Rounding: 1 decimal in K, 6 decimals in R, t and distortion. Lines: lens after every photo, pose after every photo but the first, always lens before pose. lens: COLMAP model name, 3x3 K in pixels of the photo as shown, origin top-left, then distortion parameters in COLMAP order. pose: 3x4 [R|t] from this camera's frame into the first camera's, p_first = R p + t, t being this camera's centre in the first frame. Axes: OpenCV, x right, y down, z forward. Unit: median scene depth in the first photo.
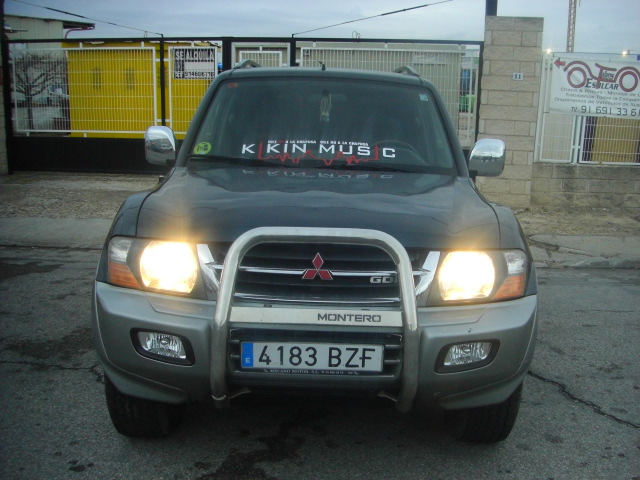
lens RADIAL K [[724.2, 0, 361.4], [0, 724.2, 266.1], [0, 0, 1]] dist [-0.181821, 0.105621]
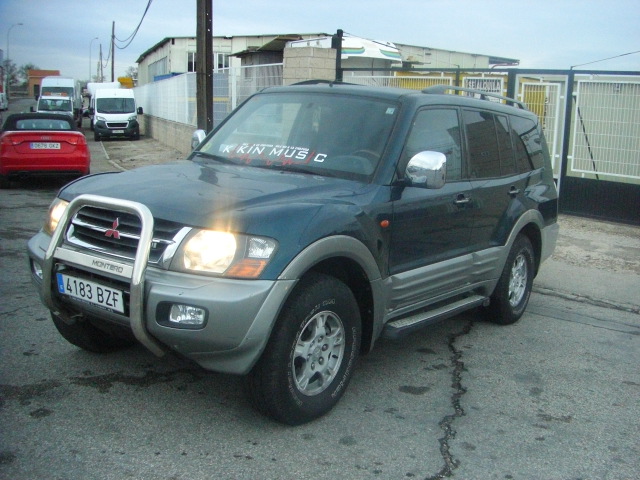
lens RADIAL K [[724.2, 0, 361.4], [0, 724.2, 266.1], [0, 0, 1]] dist [-0.181821, 0.105621]
pose [[0.813439, 0.134010, -0.566002, 1.019327], [-0.163776, 0.986496, -0.001804, -0.001783], [0.558116, 0.094165, 0.824402, 0.186251]]
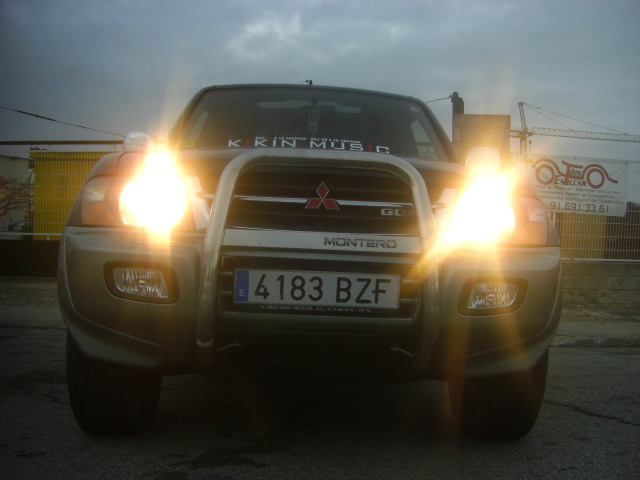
lens RADIAL K [[724.2, 0, 361.4], [0, 724.2, 266.1], [0, 0, 1]] dist [-0.181821, 0.105621]
pose [[0.998361, -0.001857, 0.057205, -0.061688], [0.013902, 0.977409, -0.210897, 0.266213], [-0.055521, 0.211347, 0.975833, 0.142784]]
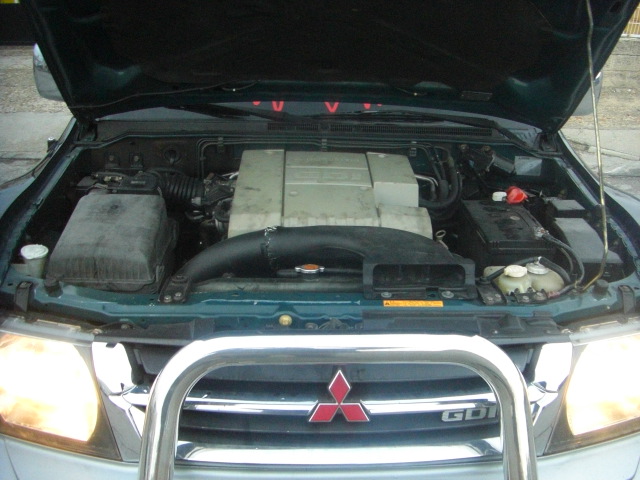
lens RADIAL K [[724.2, 0, 361.4], [0, 724.2, 266.1], [0, 0, 1]] dist [-0.181821, 0.105621]
pose [[0.999252, -0.011292, 0.036979, -0.060576], [0.003374, 0.978225, 0.207519, -0.184445], [-0.038517, -0.207239, 0.977532, 0.520070]]
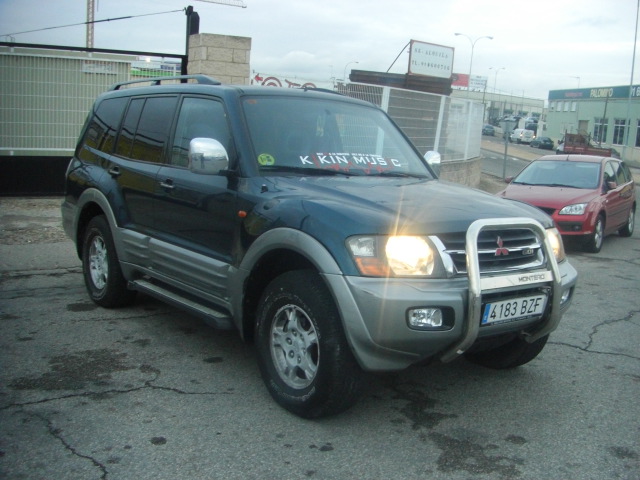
lens RADIAL K [[724.2, 0, 361.4], [0, 724.2, 266.1], [0, 0, 1]] dist [-0.181821, 0.105621]
pose [[0.787193, -0.096373, 0.609131, -1.095365], [0.100174, 0.994579, 0.027899, -0.025881], [-0.608517, 0.039058, 0.792579, 0.058422]]
